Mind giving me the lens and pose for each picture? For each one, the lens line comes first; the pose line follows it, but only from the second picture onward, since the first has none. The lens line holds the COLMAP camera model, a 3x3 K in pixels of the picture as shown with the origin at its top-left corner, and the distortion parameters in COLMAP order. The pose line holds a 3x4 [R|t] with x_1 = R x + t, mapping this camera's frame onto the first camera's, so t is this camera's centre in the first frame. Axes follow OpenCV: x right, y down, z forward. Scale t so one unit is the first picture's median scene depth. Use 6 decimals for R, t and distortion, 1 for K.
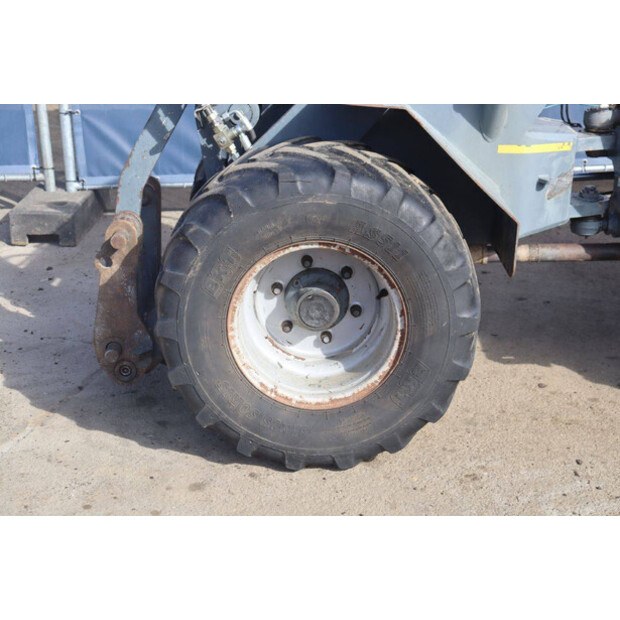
lens RADIAL K [[1229.7, 0, 315.0], [0, 1229.7, 312.4], [0, 0, 1]] dist [0.293455, 0.000000]
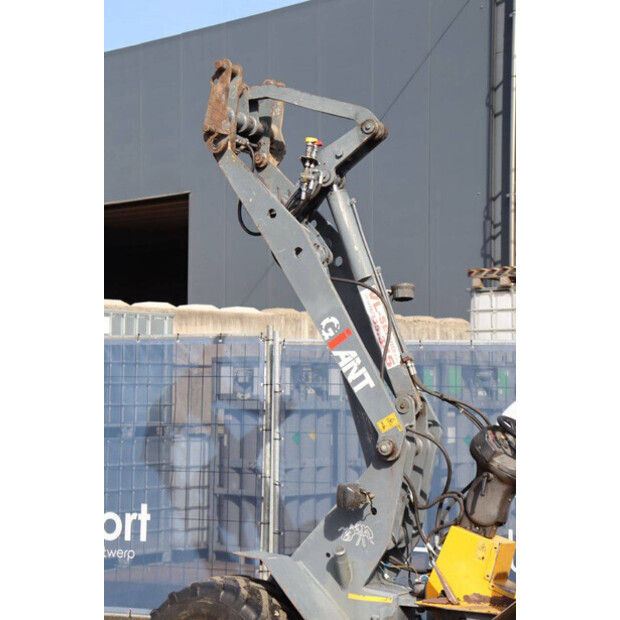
lens RADIAL K [[1436.9, 0, 307.4], [0, 1436.9, 315.4], [0, 0, 1]] dist [0.429333, 0.000000]
pose [[0.867078, -0.001037, -0.498171, 1.105637], [-0.192819, 0.921356, -0.337526, 0.207666], [0.459343, 0.388718, 0.798688, -0.815770]]
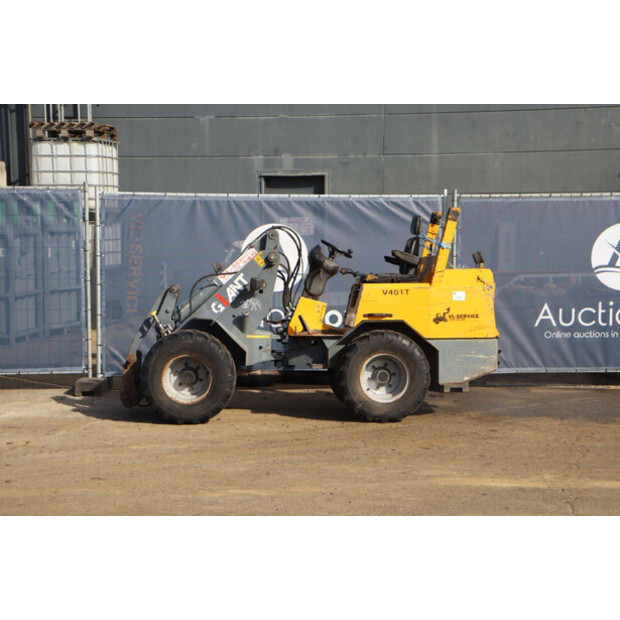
lens RADIAL K [[1436.9, 0, 311.2], [0, 1436.9, 310.5], [0, 0, 1]] dist [0.429333, 0.000000]
pose [[0.999716, 0.013923, 0.019317, 0.239654], [-0.008065, 0.961279, -0.275459, 0.840207], [-0.022404, 0.275225, 0.961119, -2.652547]]
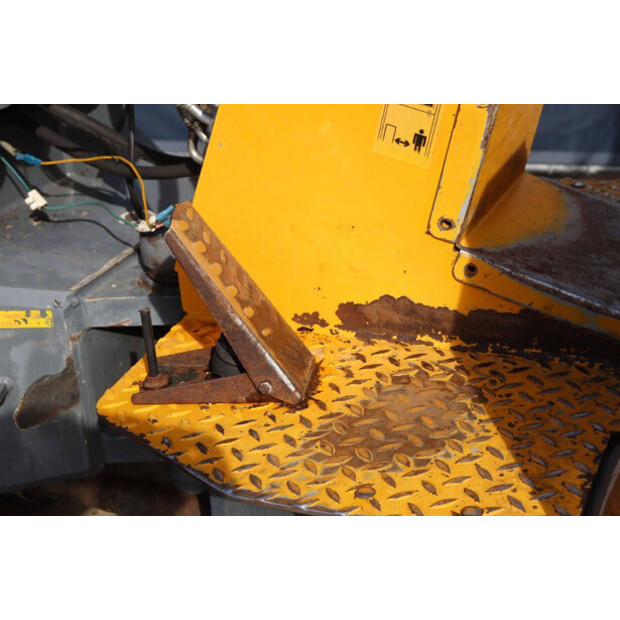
lens RADIAL K [[1136.2, 0, 310.6], [0, 1136.2, 310.5], [0, 0, 1]] dist [0.150407, 0.000000]
pose [[0.891473, 0.136245, -0.432104, 0.443105], [-0.073508, 0.984572, 0.158789, -0.201371], [0.447072, -0.109793, 0.887734, 0.700595]]
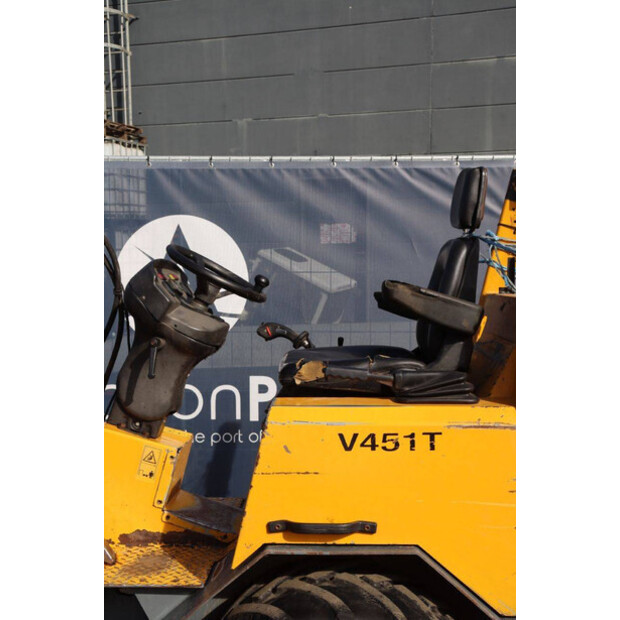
lens RADIAL K [[841.5, 0, 305.7], [0, 841.5, 314.0], [0, 0, 1]] dist [0.062439, 0.000000]
pose [[0.995250, 0.019276, -0.095420, 0.523276], [-0.042251, 0.968598, -0.245016, -0.162604], [0.087701, 0.247884, 0.964812, 0.290730]]
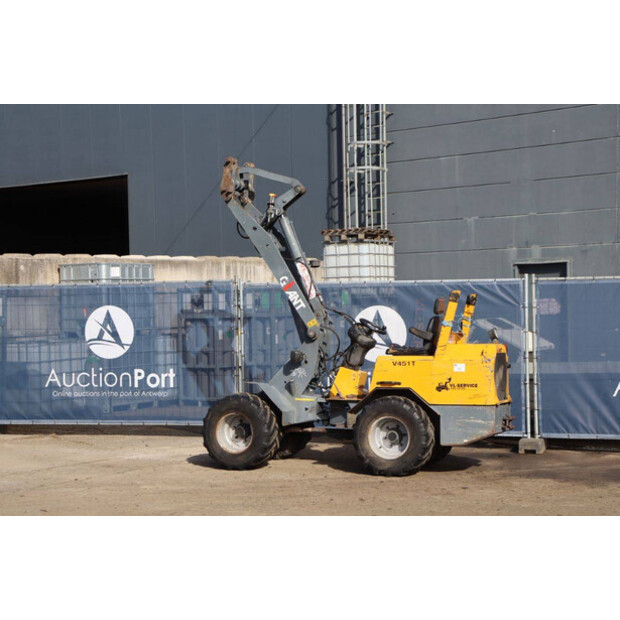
lens RADIAL K [[1163.6, 0, 309.5], [0, 1163.6, 309.6], [0, 0, 1]] dist [0.193862, 0.000000]
pose [[0.922360, 0.004342, -0.386306, 1.604239], [-0.130407, 0.944747, -0.300744, 0.703900], [0.363656, 0.327772, 0.871963, -2.298041]]
